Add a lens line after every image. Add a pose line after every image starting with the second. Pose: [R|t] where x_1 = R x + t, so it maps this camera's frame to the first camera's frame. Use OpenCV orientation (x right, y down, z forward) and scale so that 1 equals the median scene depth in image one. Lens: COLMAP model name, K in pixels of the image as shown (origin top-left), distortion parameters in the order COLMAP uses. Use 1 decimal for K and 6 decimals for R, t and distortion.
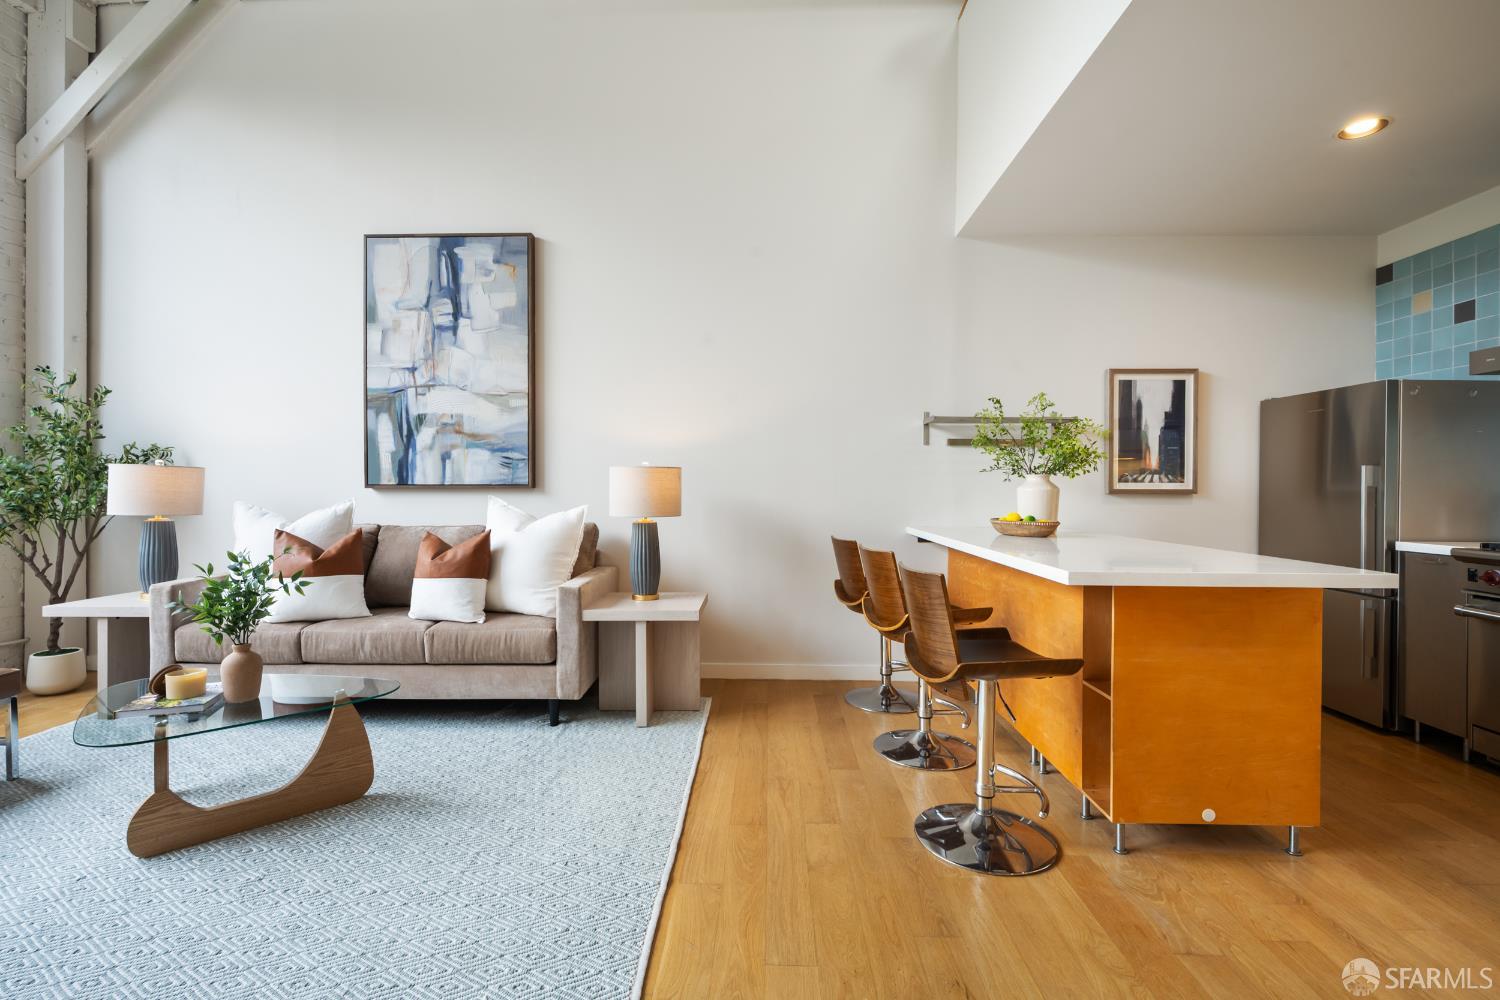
lens RADIAL K [[662.8, 0, 752.7], [0, 662.8, 487.5], [0, 0, 1]] dist [0.000459, 0.000018]
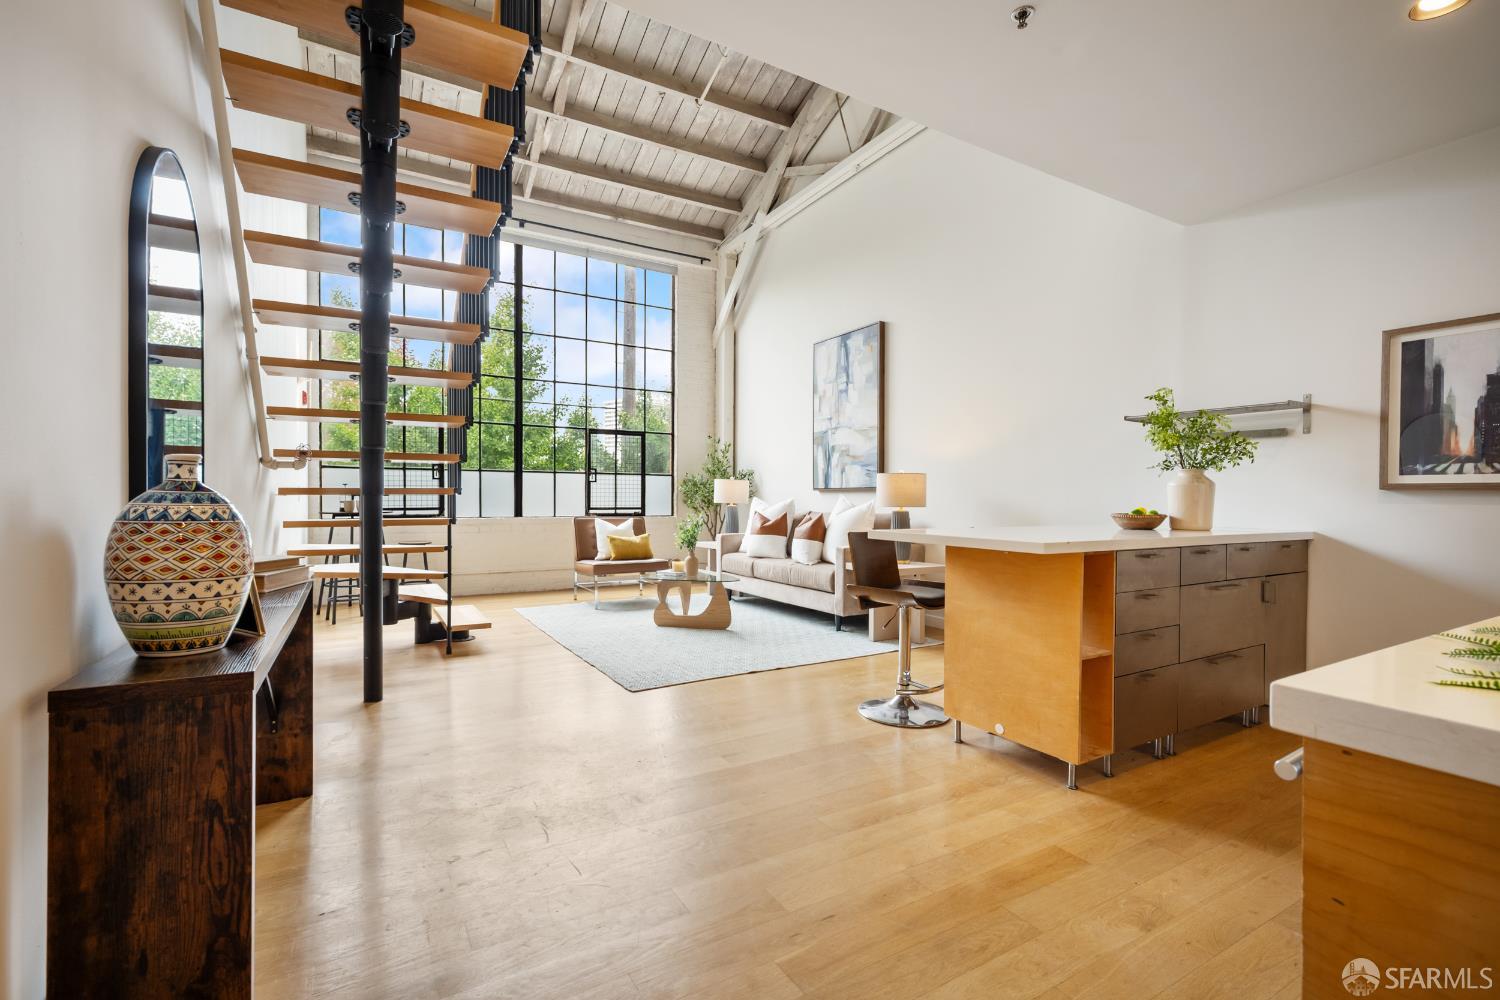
lens RADIAL K [[669.1, 0, 750.0], [0, 669.1, 500.0], [0, 0, 1]] dist [0.000908, 0.000135]
pose [[0.529605, 0.003906, -0.848236, 0.814245], [-0.004590, 0.999988, 0.001738, 0.023652], [0.848232, 0.002973, 0.529616, -0.059452]]
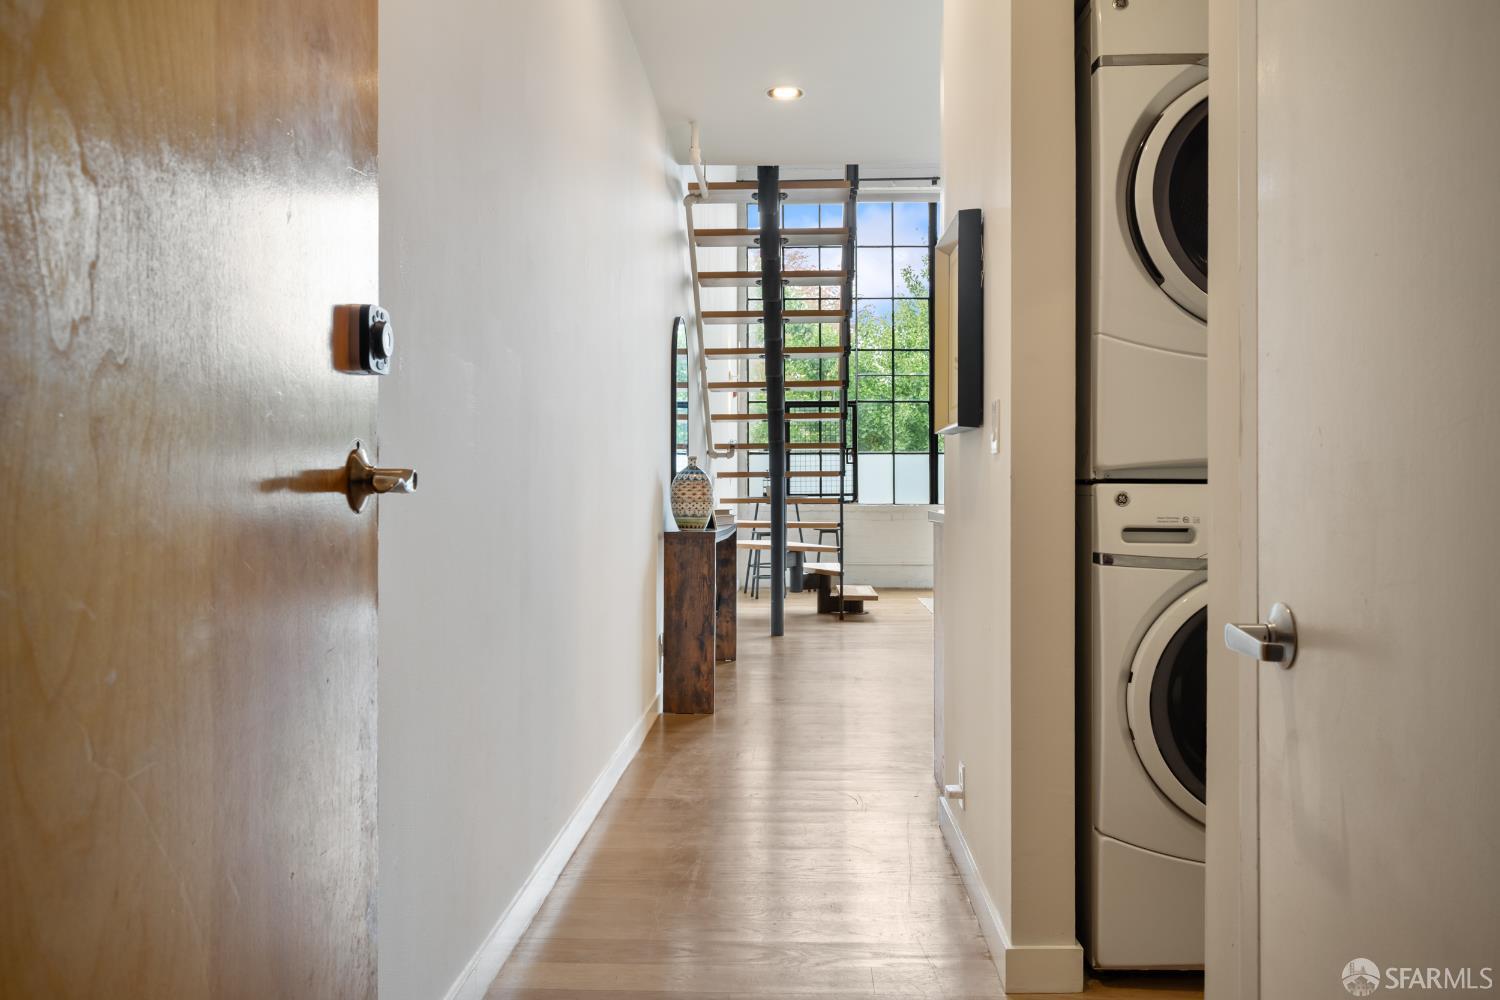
lens RADIAL K [[1119.6, 0, 750.0], [0, 1119.6, 500.0], [0, 0, 1]] dist [-0.003135, -0.000331]
pose [[-0.018927, 0.008199, -0.999787, 1.737358], [-0.003590, 0.999959, 0.008268, 0.045531], [0.999814, 0.003745, -0.018897, -0.023037]]
